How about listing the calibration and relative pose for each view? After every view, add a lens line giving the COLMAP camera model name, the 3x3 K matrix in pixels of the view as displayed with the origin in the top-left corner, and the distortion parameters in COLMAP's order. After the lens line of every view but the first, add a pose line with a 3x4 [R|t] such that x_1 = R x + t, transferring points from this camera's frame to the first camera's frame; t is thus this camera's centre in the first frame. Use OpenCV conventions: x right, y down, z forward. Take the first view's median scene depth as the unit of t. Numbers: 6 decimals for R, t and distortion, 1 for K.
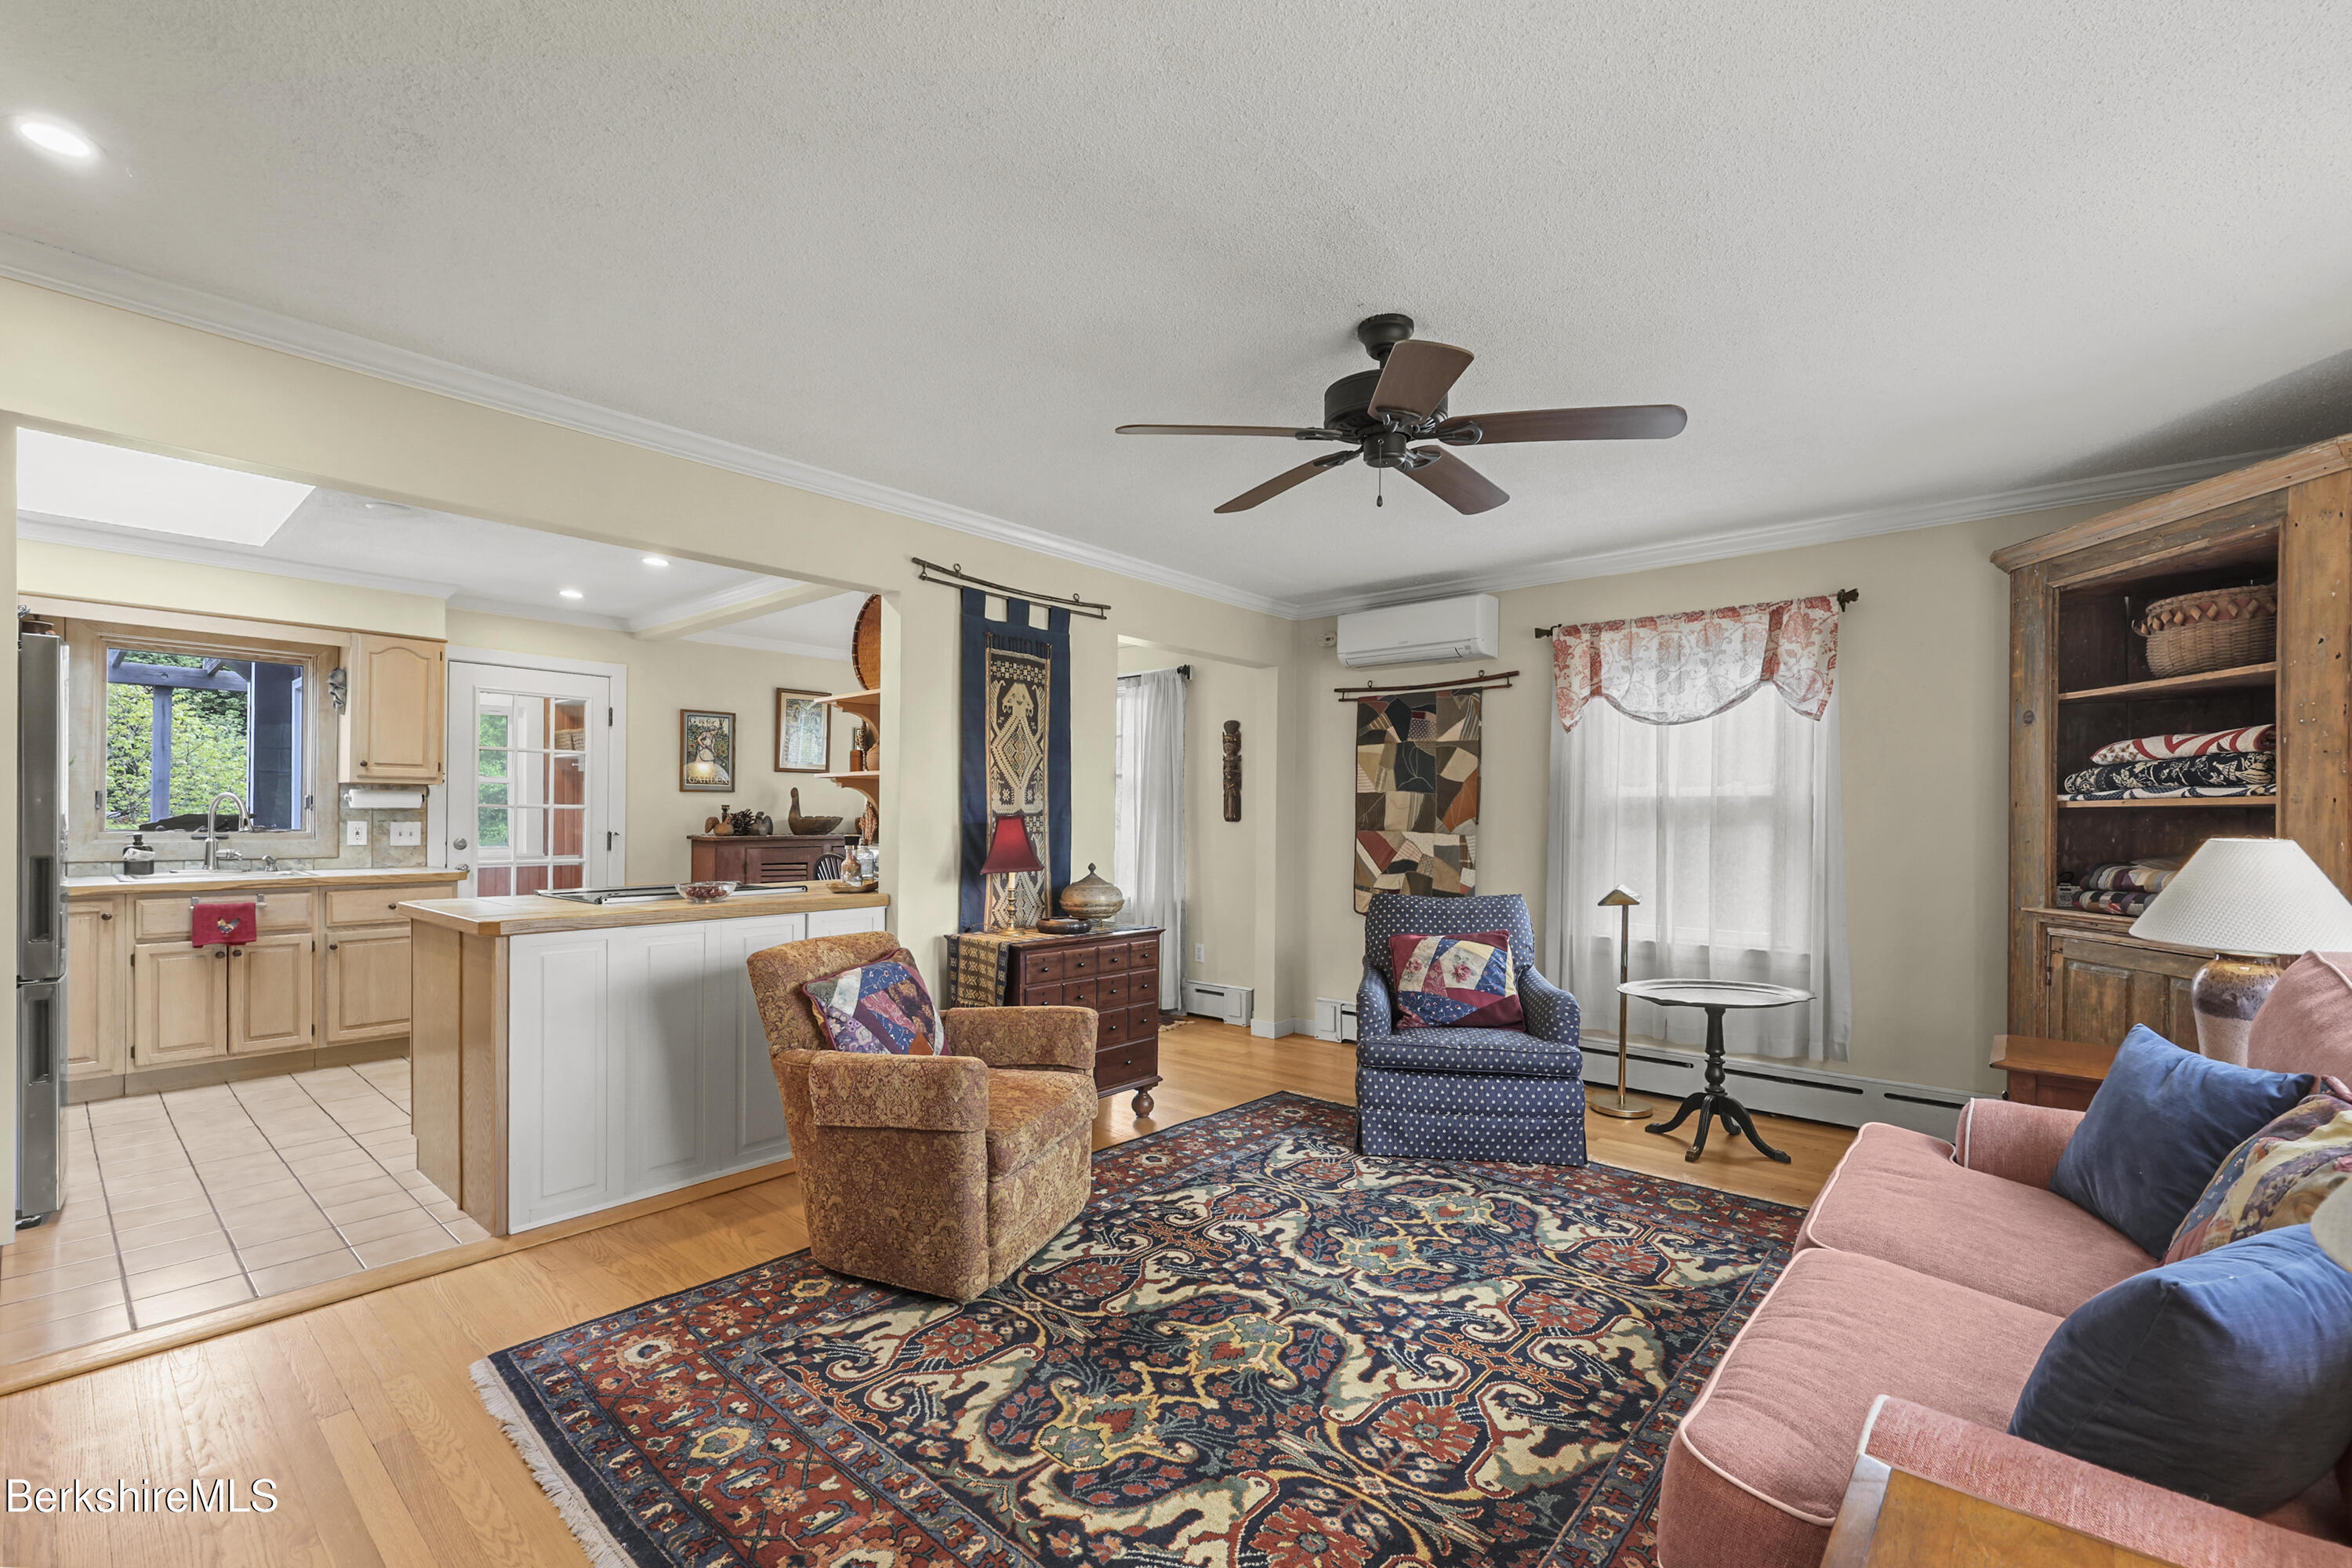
lens RADIAL K [[967.1, 0, 1142.2], [0, 967.1, 826.5], [0, 0, 1]] dist [-0.001319, -0.000042]
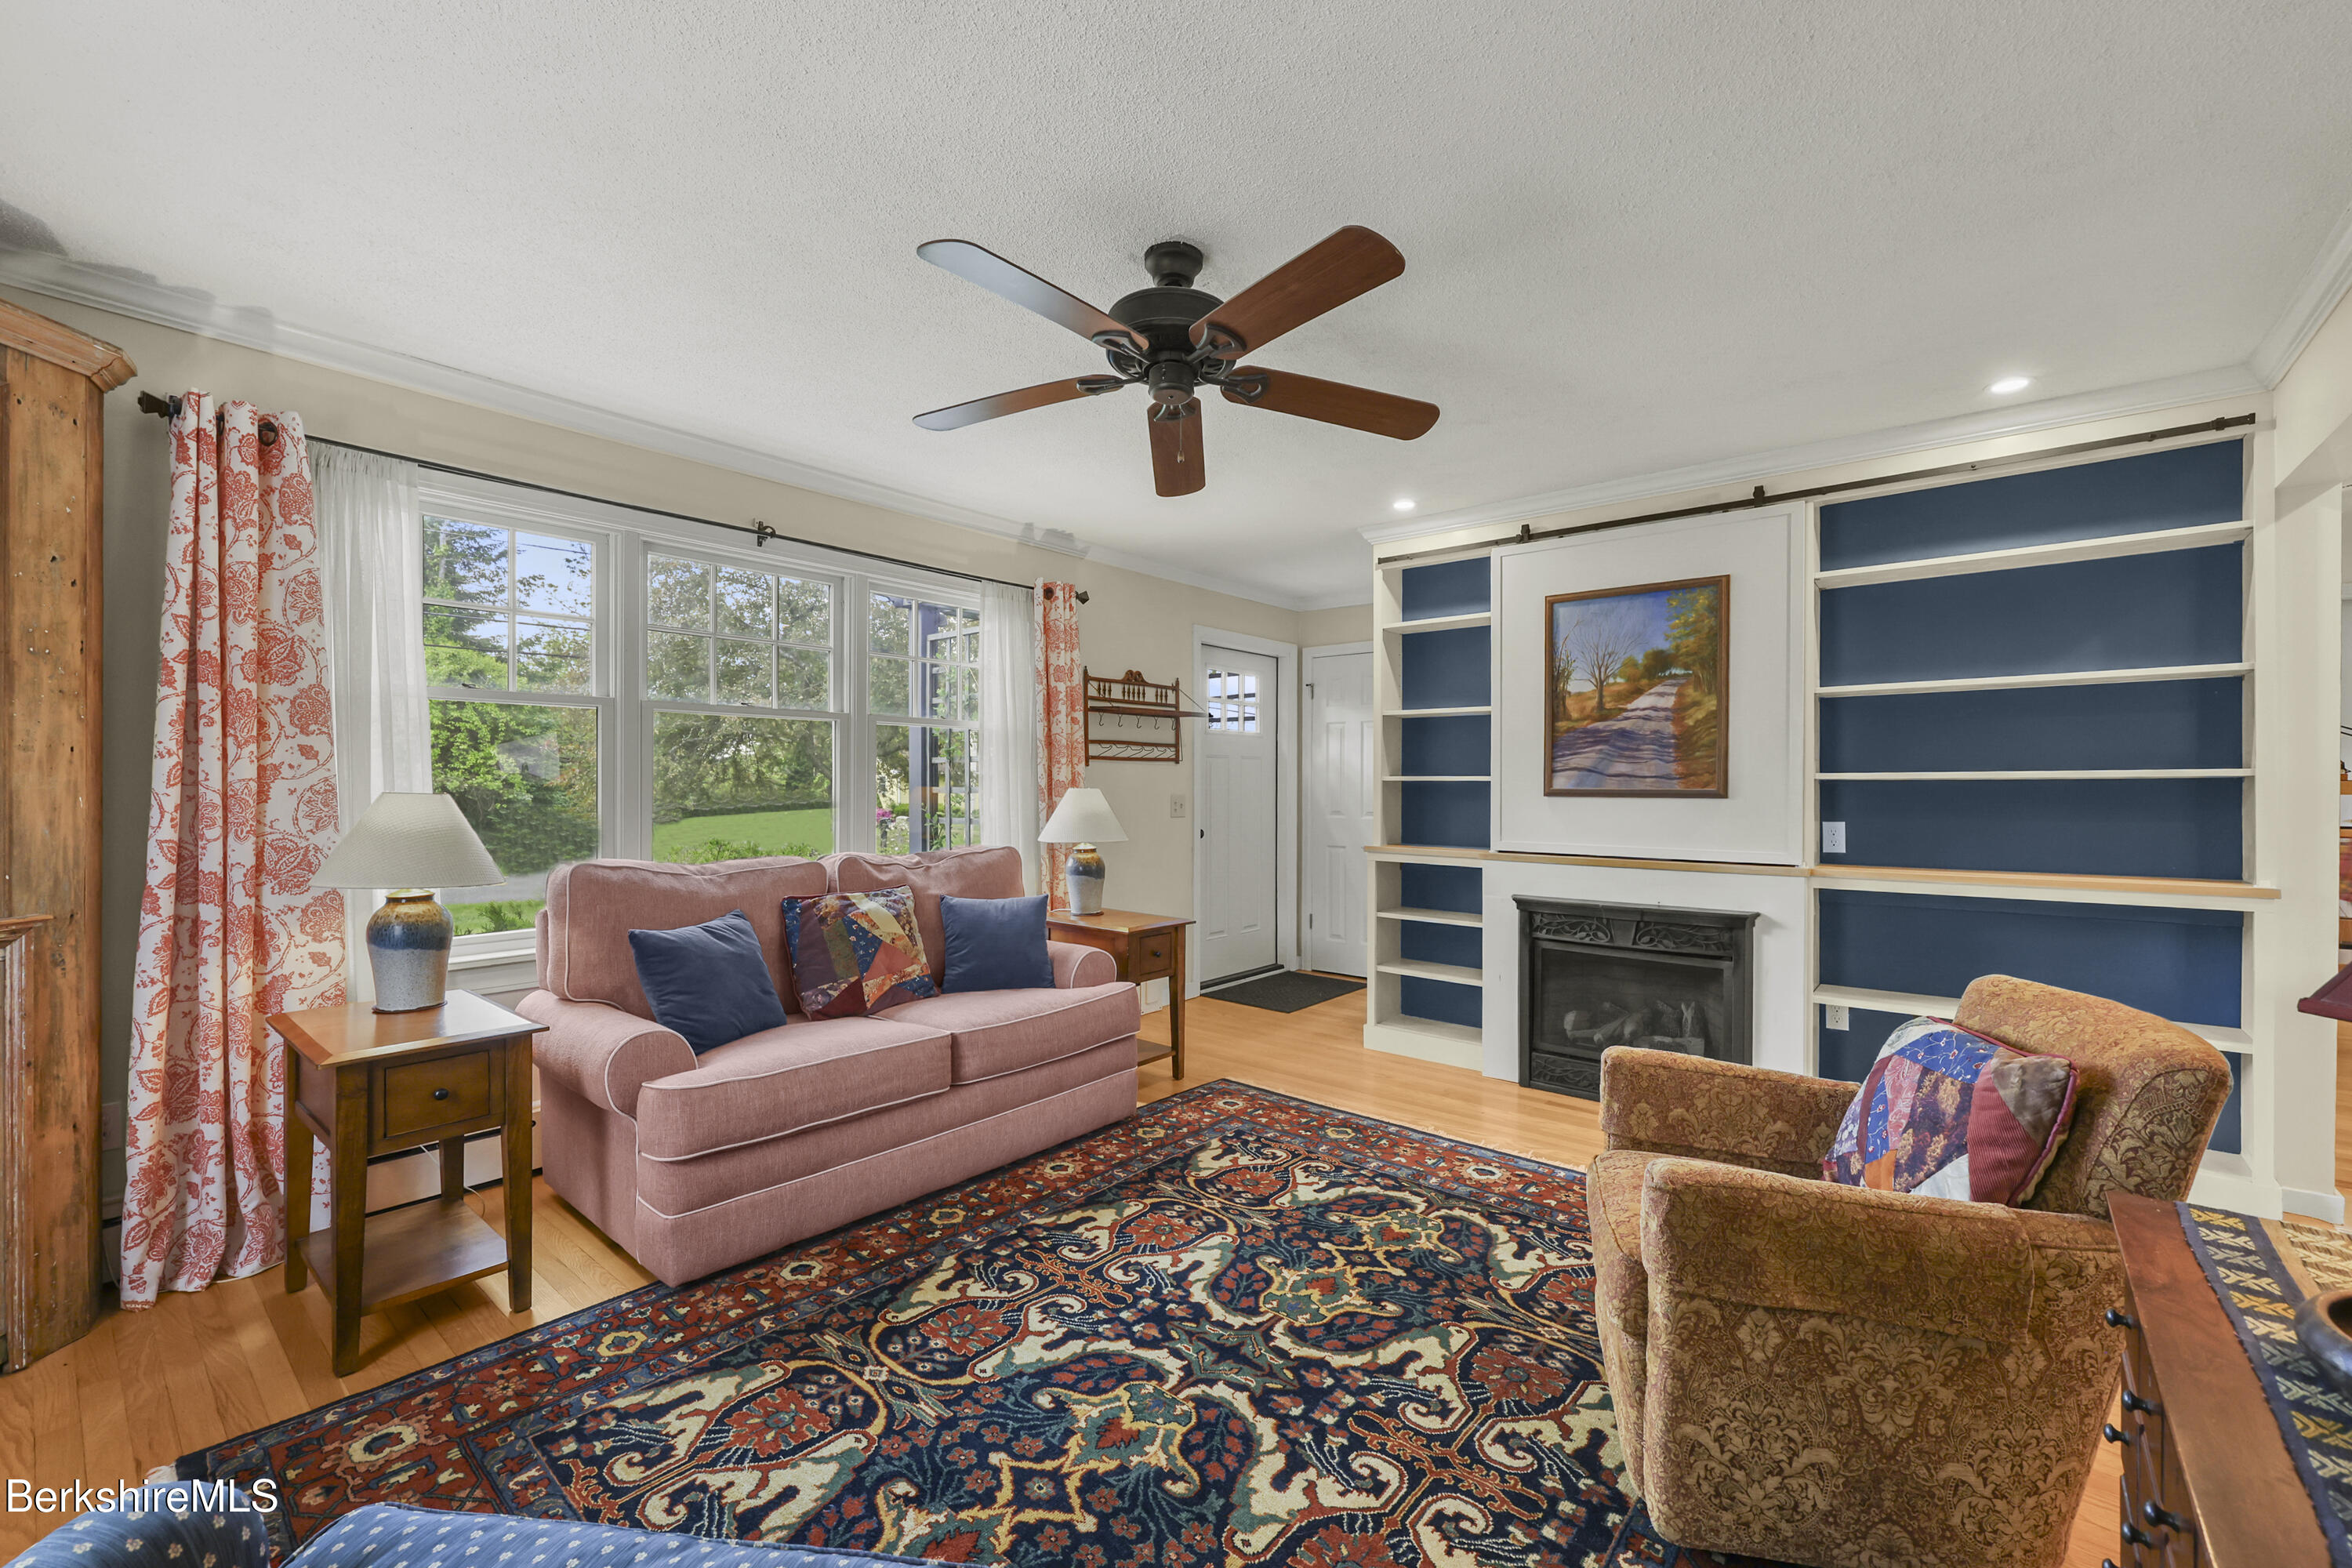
lens RADIAL K [[967.1, 0, 1153.8], [0, 967.1, 783.5], [0, 0, 1]] dist [-0.001319, -0.000042]
pose [[-0.999237, -0.009375, -0.037903, 0.291336], [-0.009882, 0.999864, 0.013218, -0.017003], [0.037774, 0.013583, -0.999194, 1.880283]]
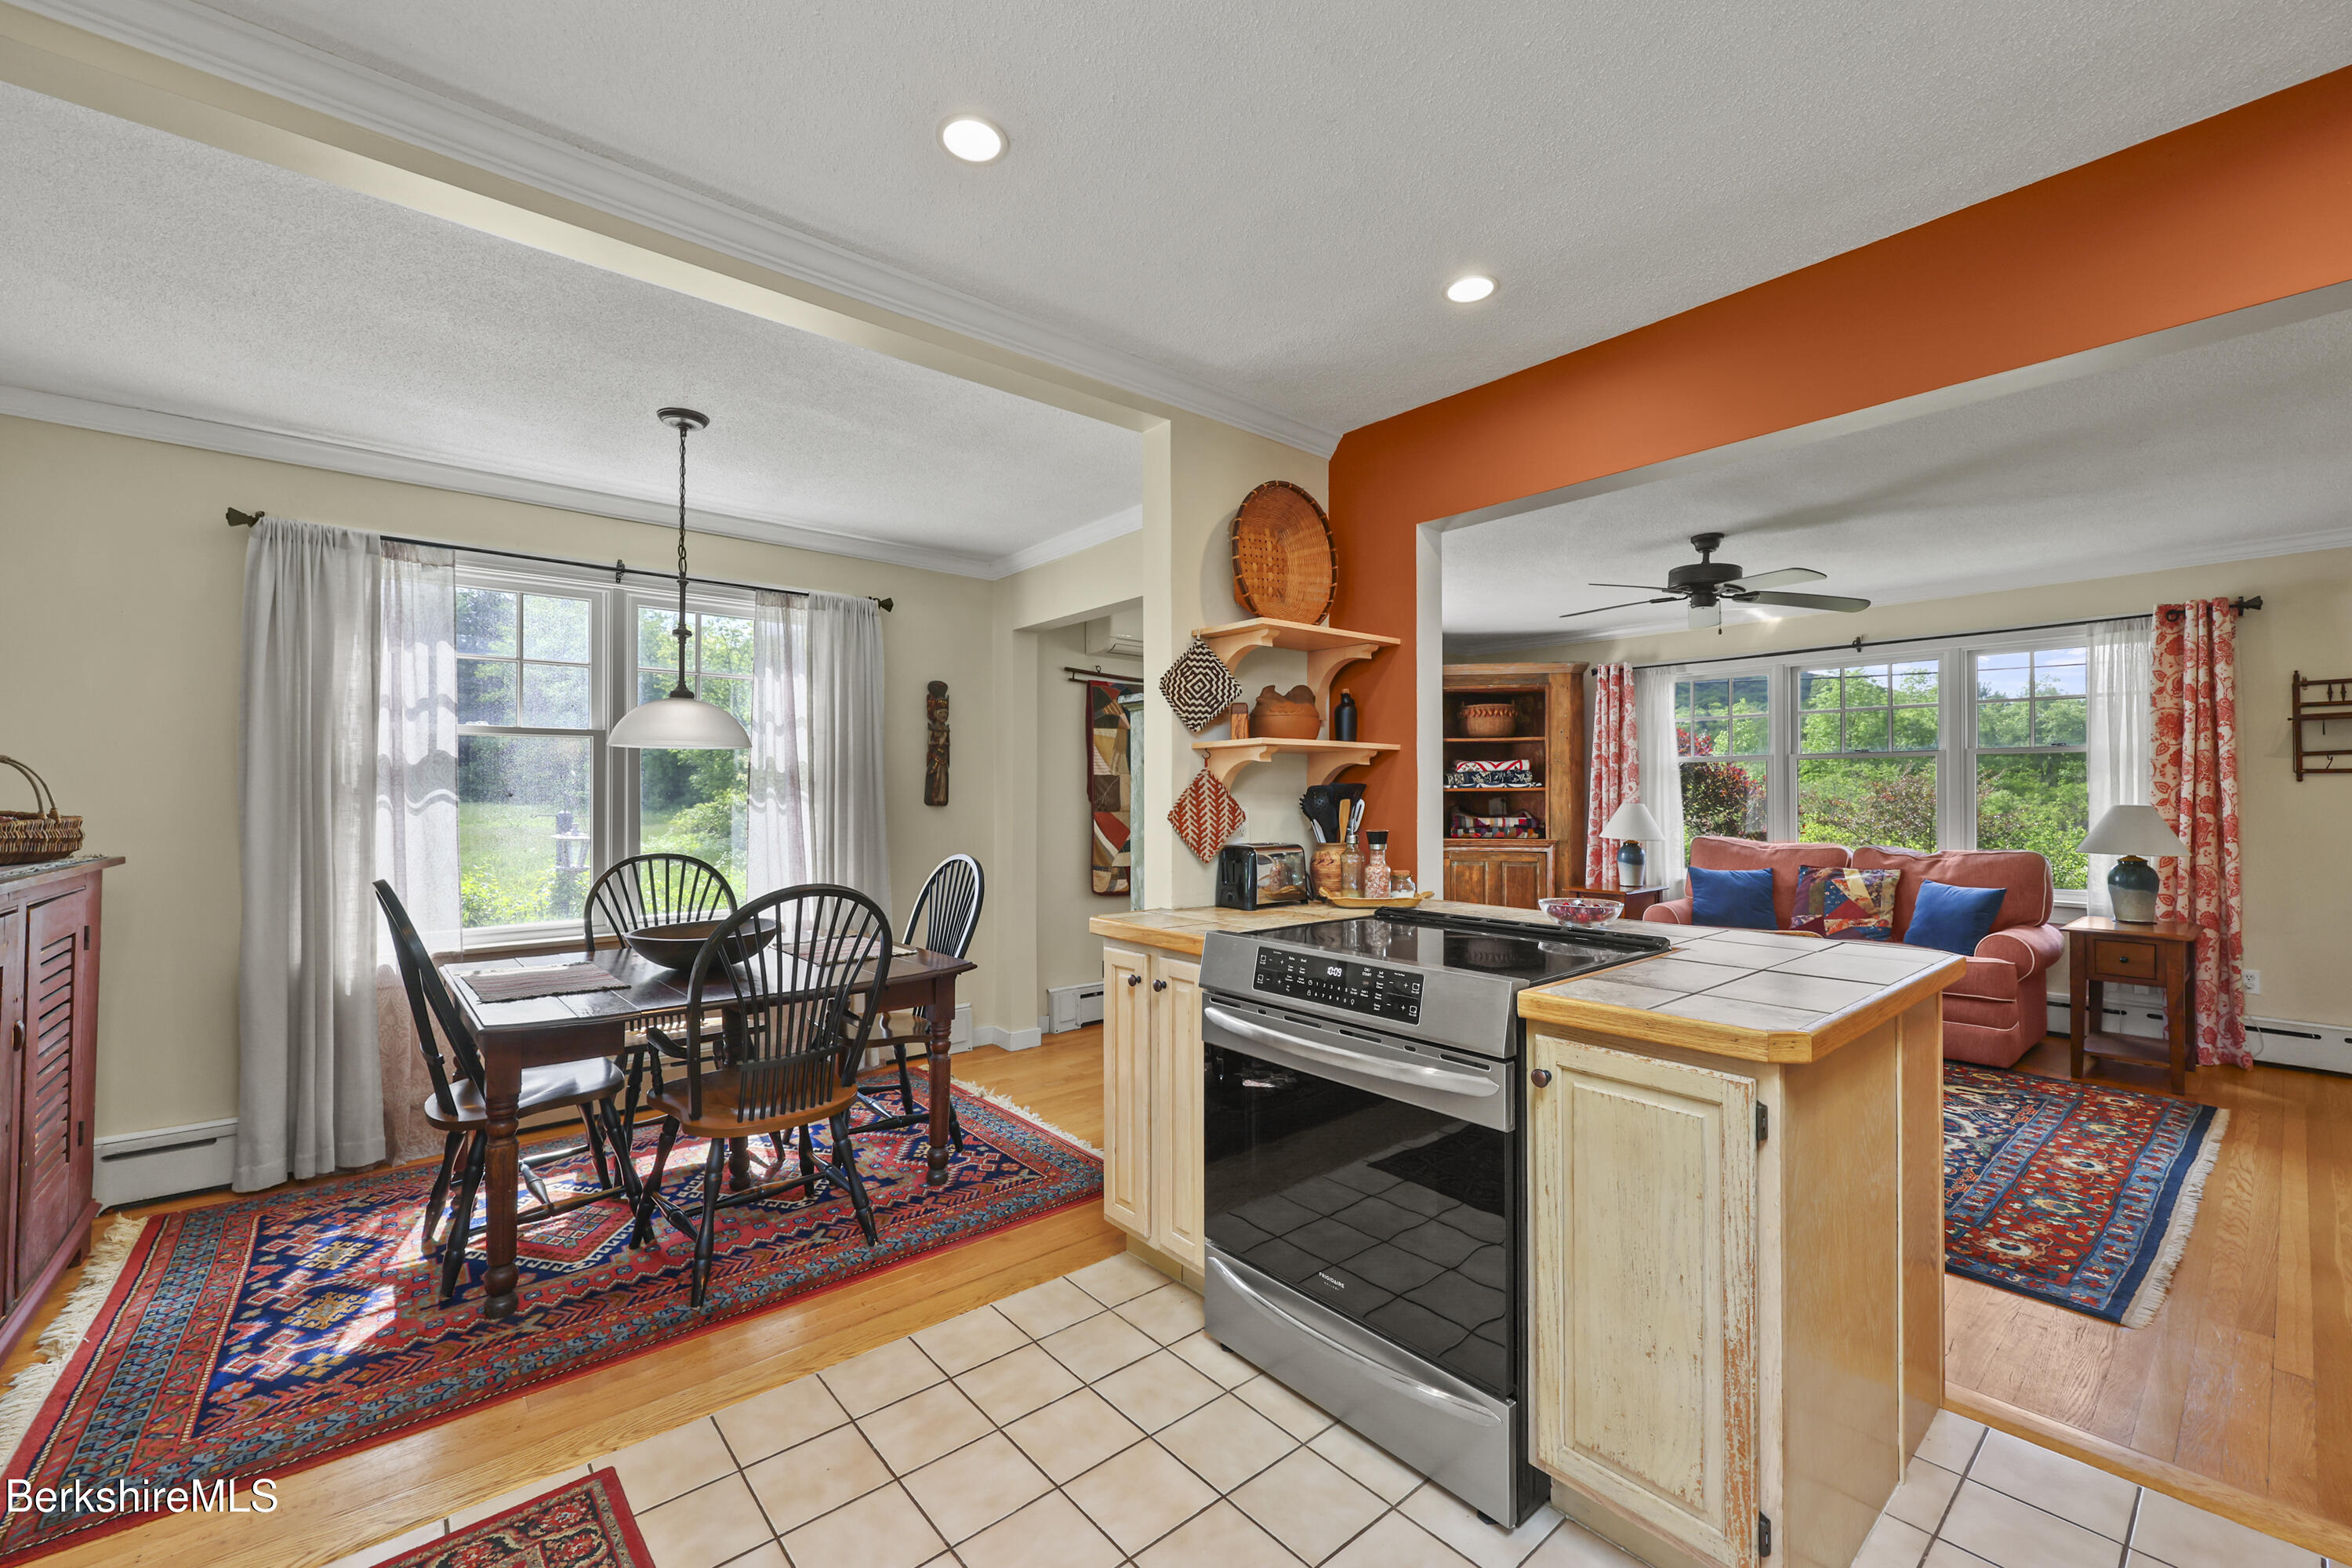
lens RADIAL K [[967.1, 0, 1187.9], [0, 967.1, 787.8], [0, 0, 1]] dist [-0.001319, -0.000042]
pose [[0.138009, 0.002662, 0.990427, -1.689445], [0.013985, 0.999891, -0.004636, -0.033093], [-0.990332, 0.014491, 0.137957, 1.685162]]
